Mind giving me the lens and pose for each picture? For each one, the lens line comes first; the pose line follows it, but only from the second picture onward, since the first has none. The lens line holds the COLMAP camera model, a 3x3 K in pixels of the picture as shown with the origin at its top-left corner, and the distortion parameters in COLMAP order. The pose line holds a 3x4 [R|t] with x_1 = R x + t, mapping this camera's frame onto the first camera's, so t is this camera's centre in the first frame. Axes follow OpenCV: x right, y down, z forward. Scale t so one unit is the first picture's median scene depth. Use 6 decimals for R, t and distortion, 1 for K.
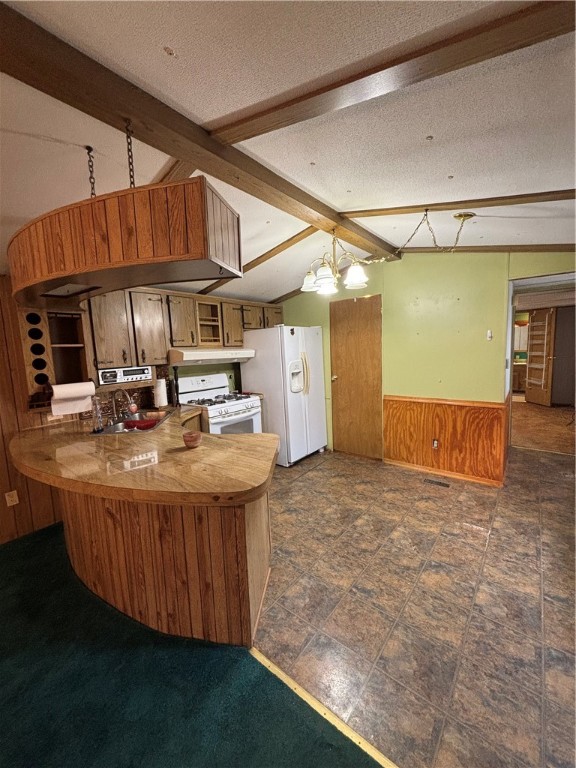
lens RADIAL K [[308.0, 0, 288.2], [0, 308.0, 383.1], [0, 0, 1]] dist [-0.000526, 0.000056]
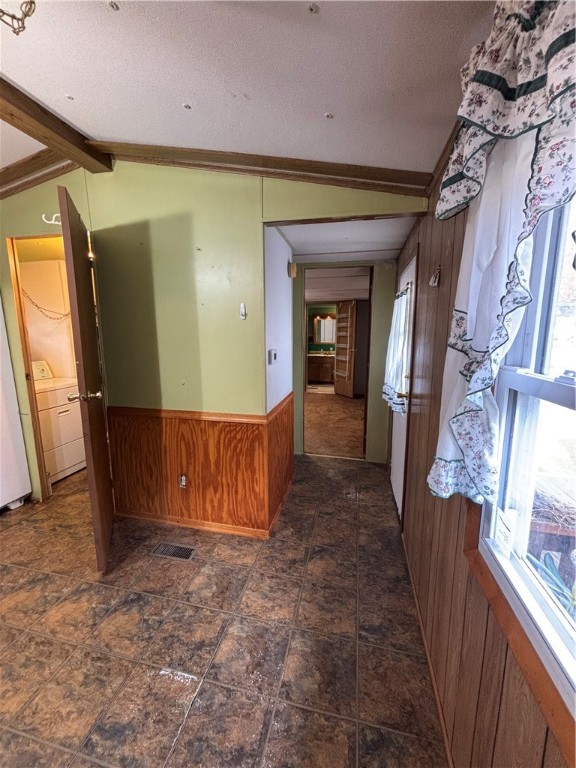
lens RADIAL K [[308.0, 0, 288.2], [0, 308.0, 383.1], [0, 0, 1]] dist [-0.000526, 0.000056]
pose [[0.898238, -0.028747, 0.438569, 0.404372], [0.014496, 0.999254, 0.035809, -0.024993], [-0.439271, -0.025808, 0.897984, 0.342367]]
